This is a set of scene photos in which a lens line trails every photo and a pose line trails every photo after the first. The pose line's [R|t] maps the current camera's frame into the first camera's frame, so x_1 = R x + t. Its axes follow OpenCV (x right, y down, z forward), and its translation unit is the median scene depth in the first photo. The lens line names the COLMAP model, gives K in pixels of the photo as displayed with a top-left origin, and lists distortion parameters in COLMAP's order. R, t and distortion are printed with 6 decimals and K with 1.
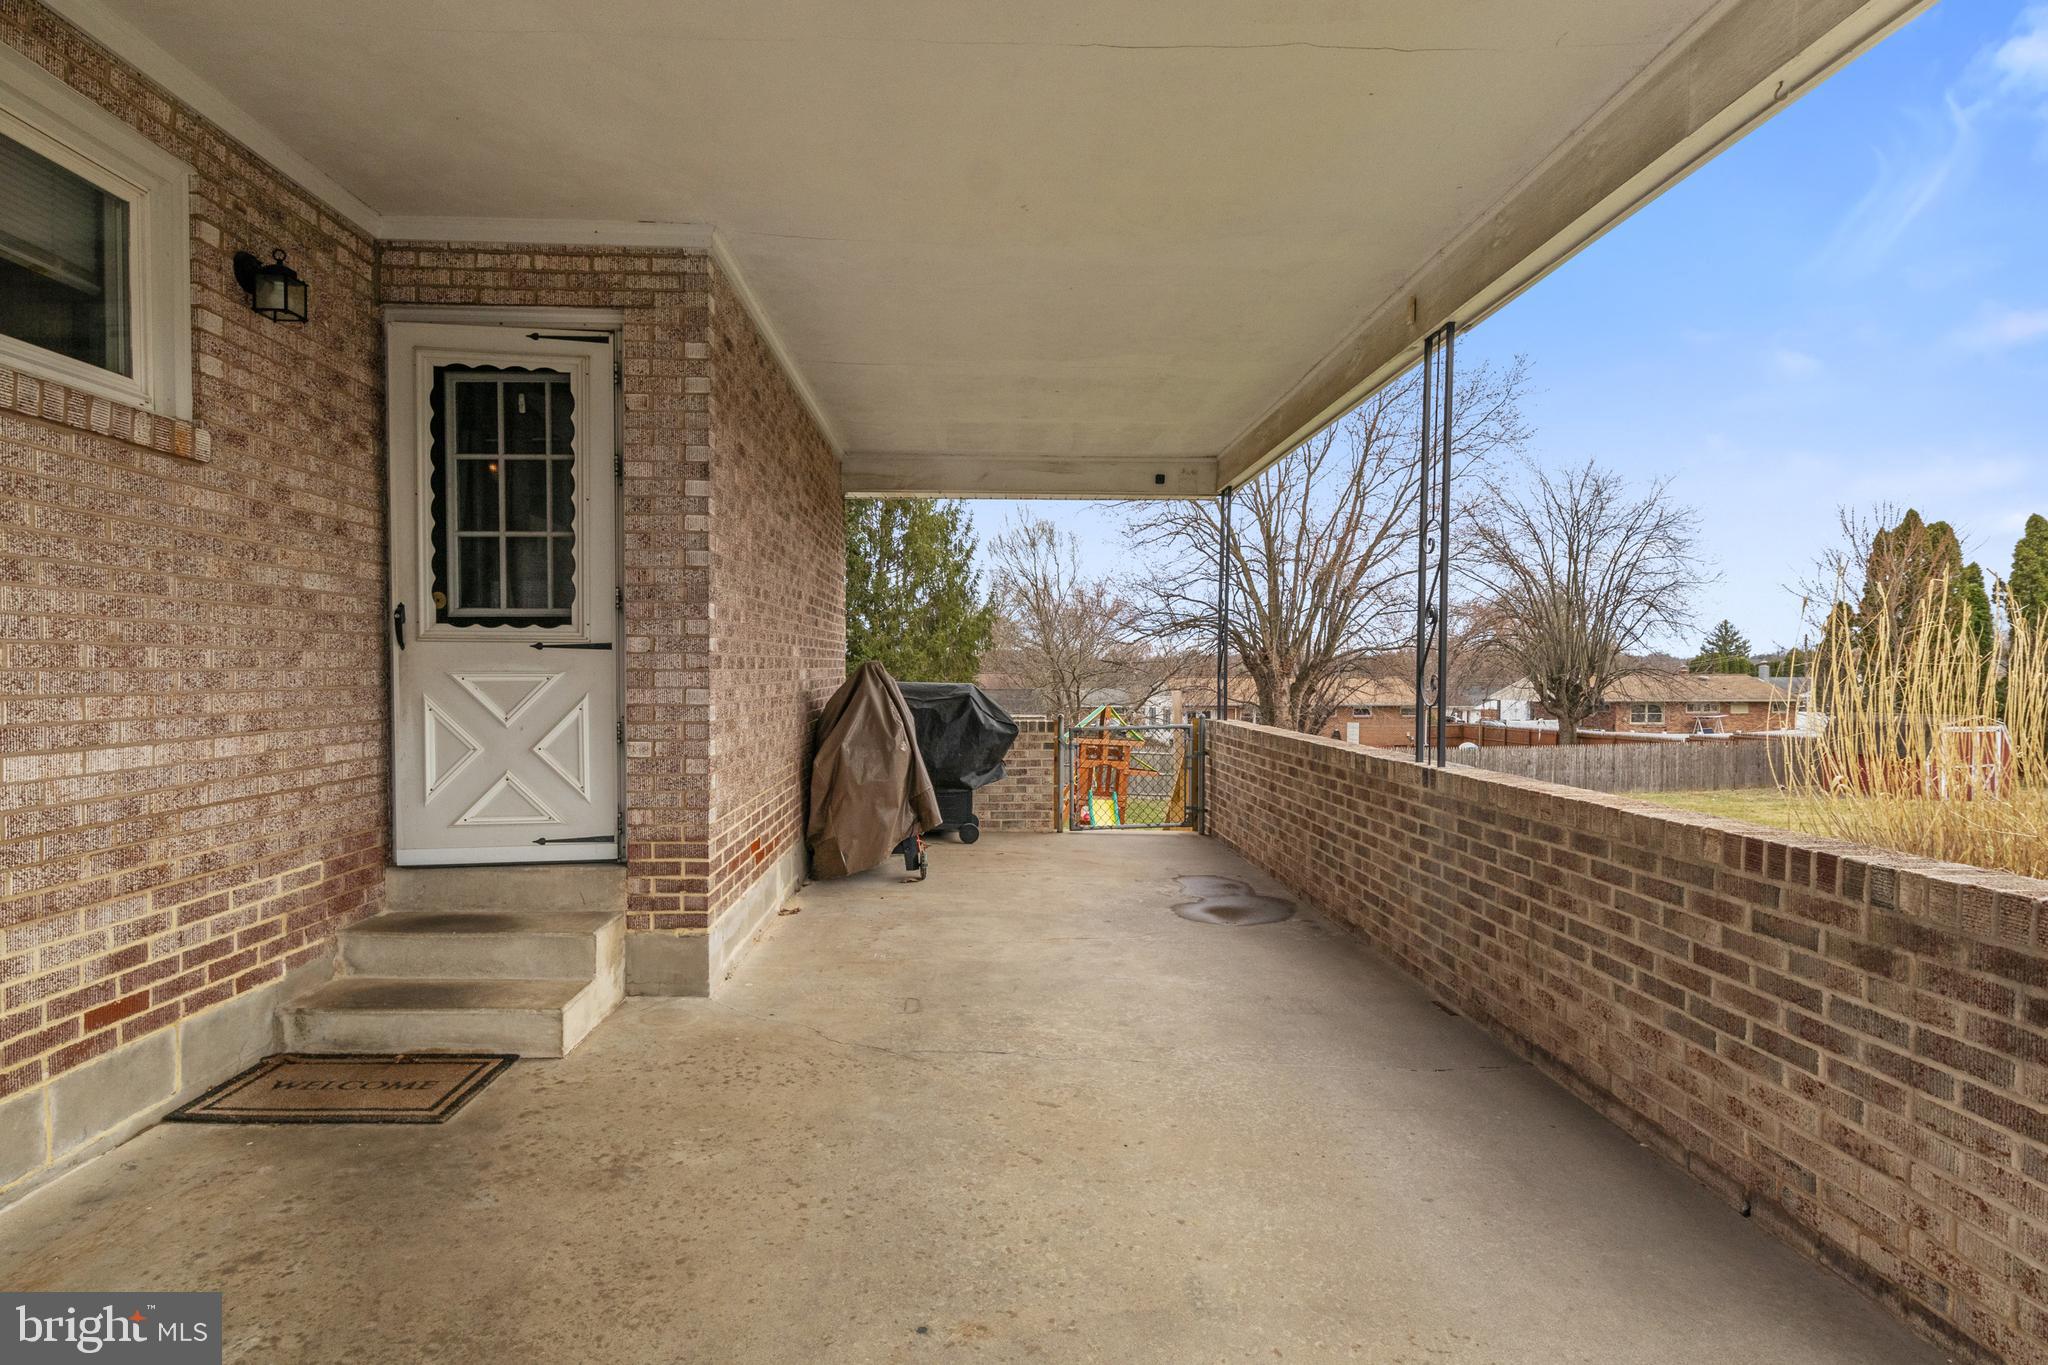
lens RADIAL K [[1026.5, 0, 1020.0], [0, 1026.5, 687.0], [0, 0, 1]] dist [-0.002254, -0.000651]
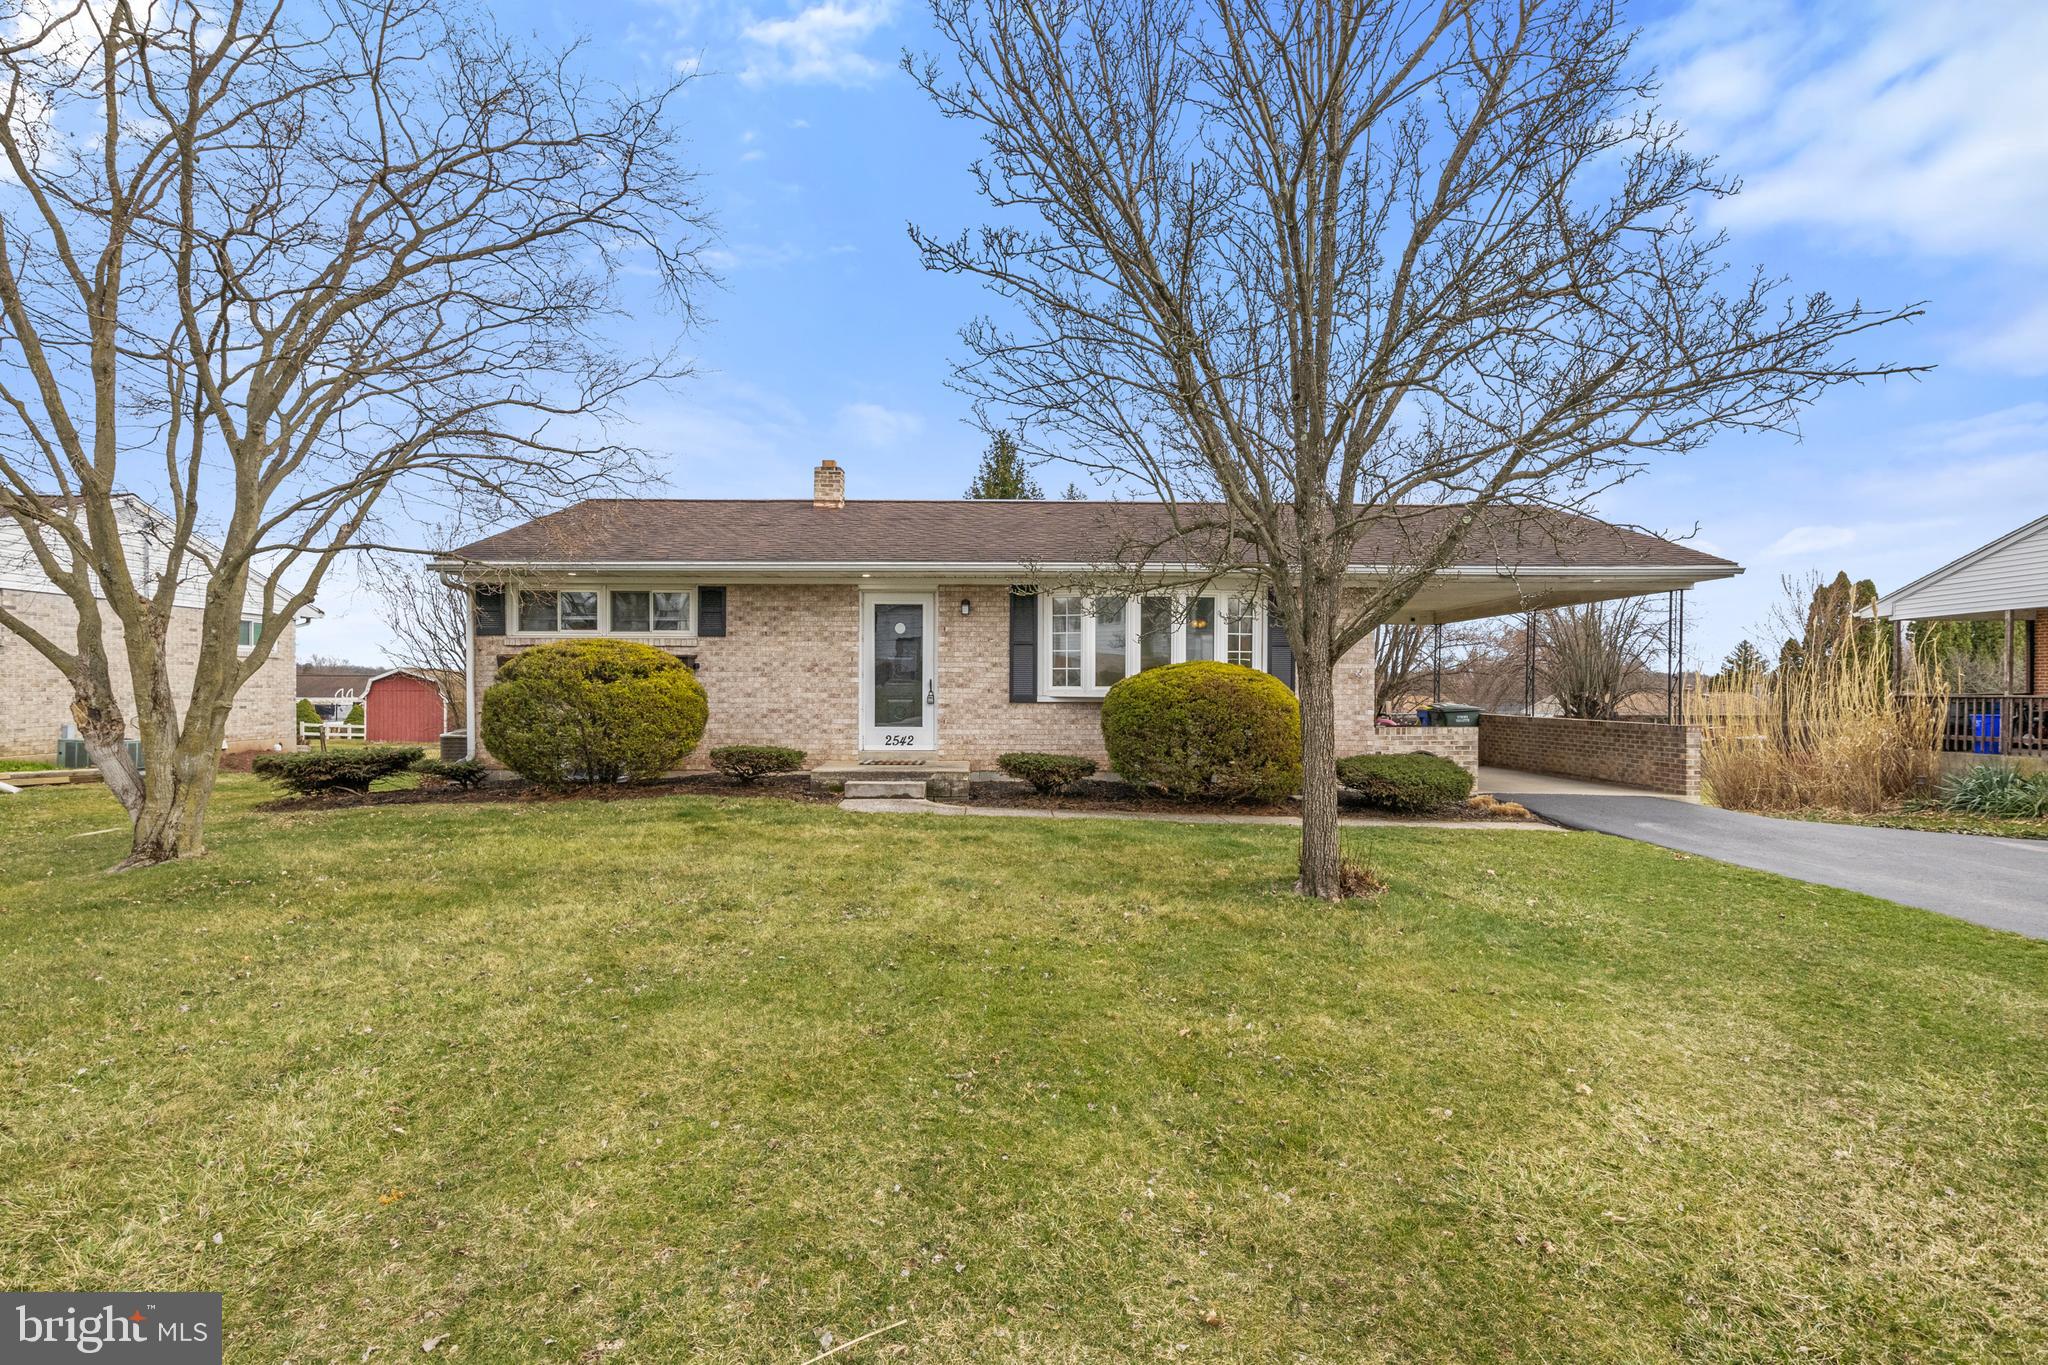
lens RADIAL K [[1026.5, 0, 1020.0], [0, 1026.5, 687.0], [0, 0, 1]] dist [-0.002254, -0.000651]
pose [[0.999830, 0.002799, -0.018237, -1.650673], [-0.003081, 0.999876, -0.015437, 0.029840], [0.018192, 0.015491, 0.999715, -3.231356]]
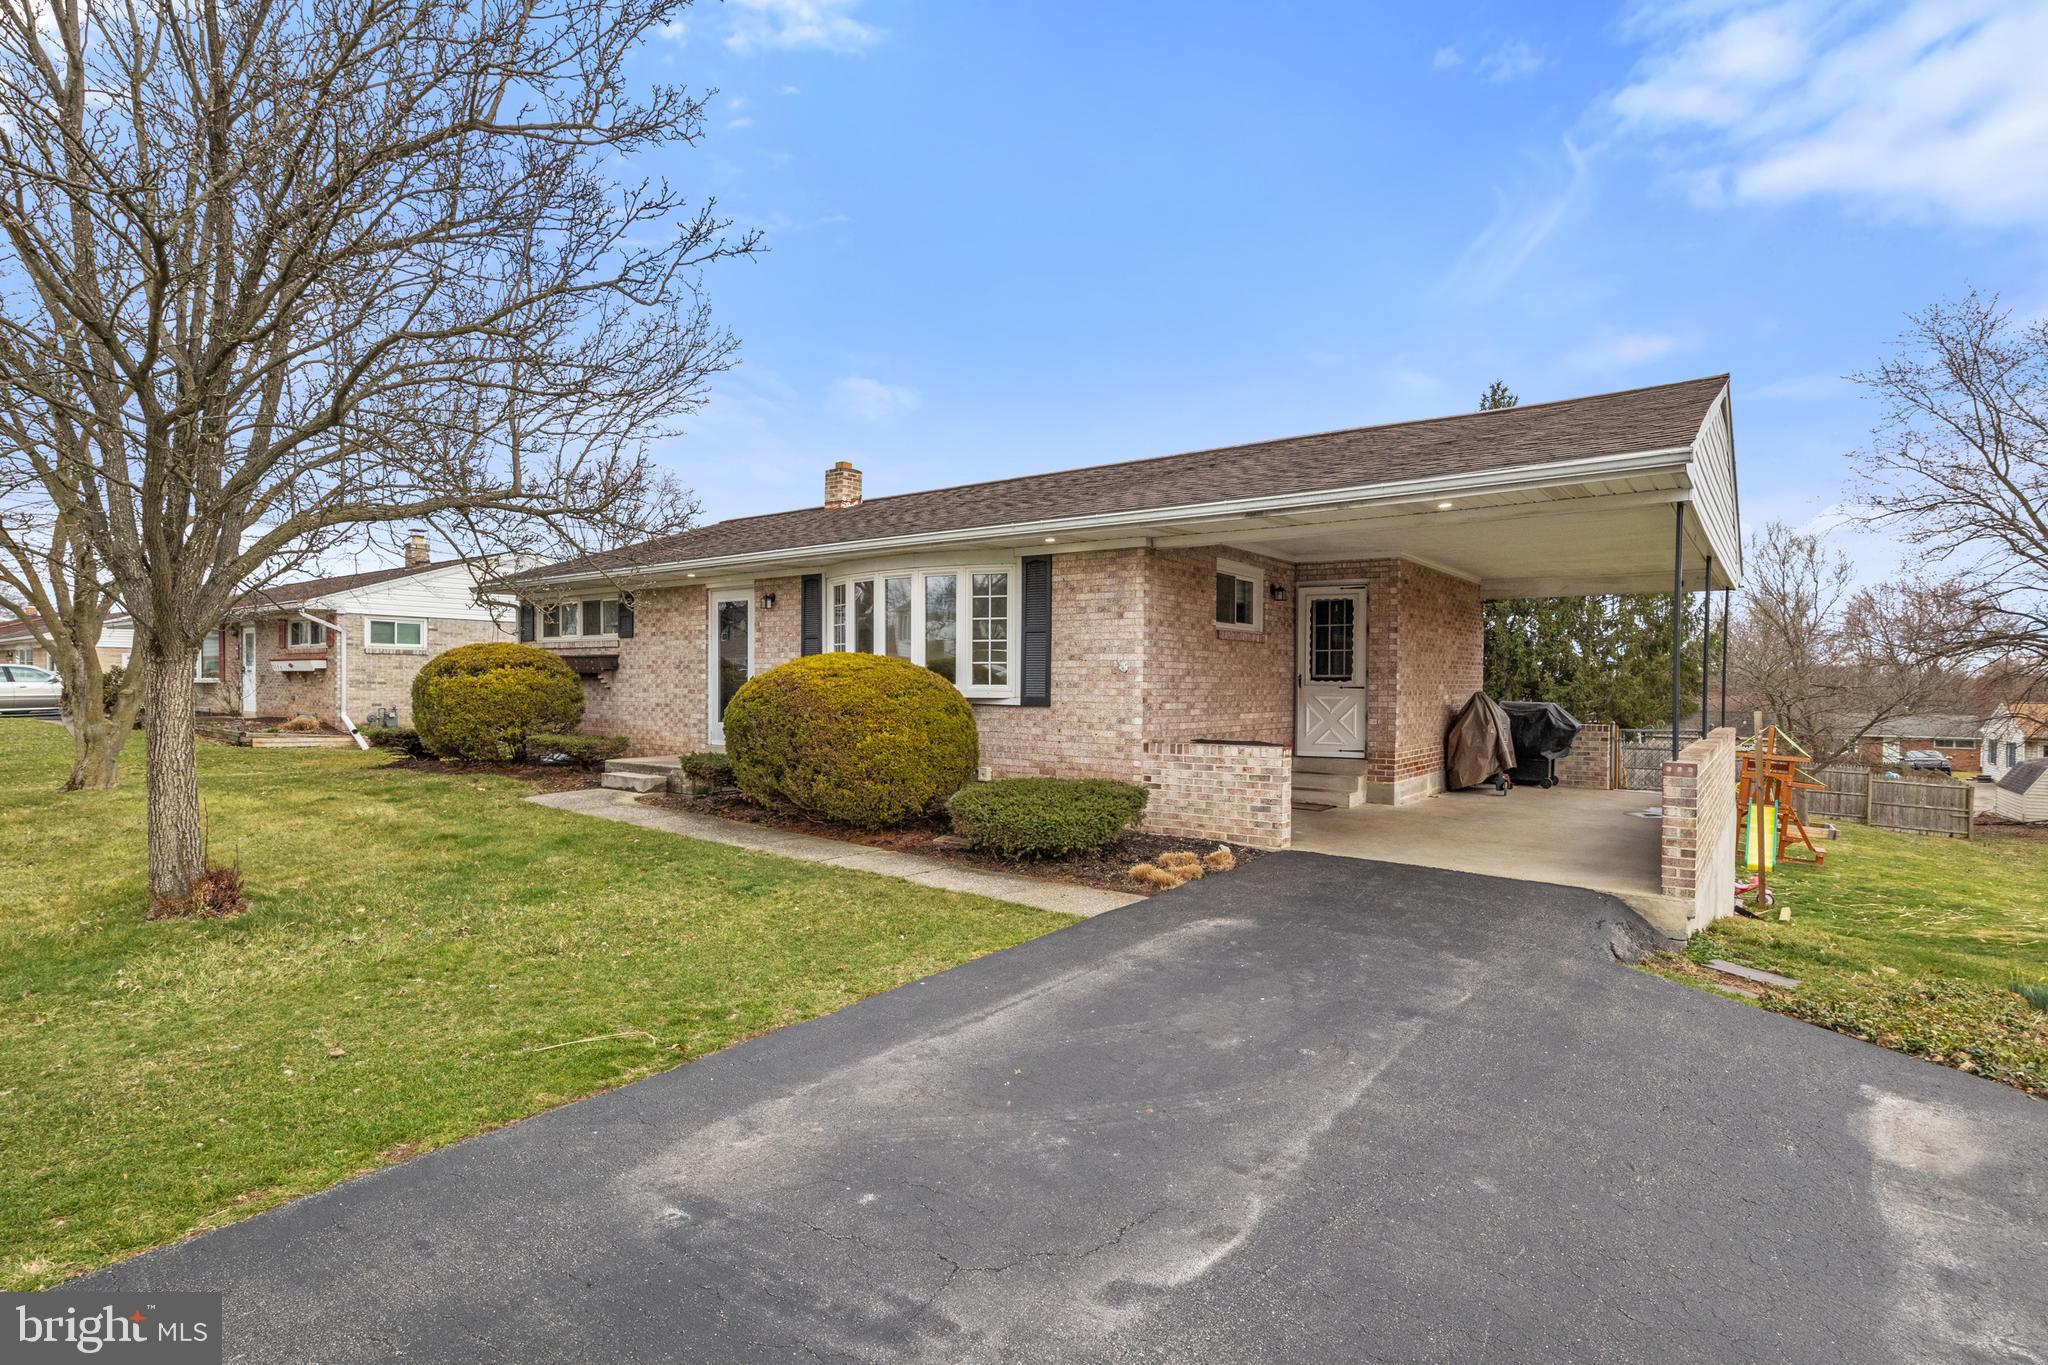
lens RADIAL K [[1020.1, 0, 1018.8], [0, 1020.1, 700.7], [0, 0, 1]] dist [-0.003276, -0.000379]
pose [[0.772107, 0.015766, -0.635297, 0.705216], [-0.018297, 0.999829, 0.002575, 0.009304], [0.635229, 0.009636, 0.772263, -1.911410]]
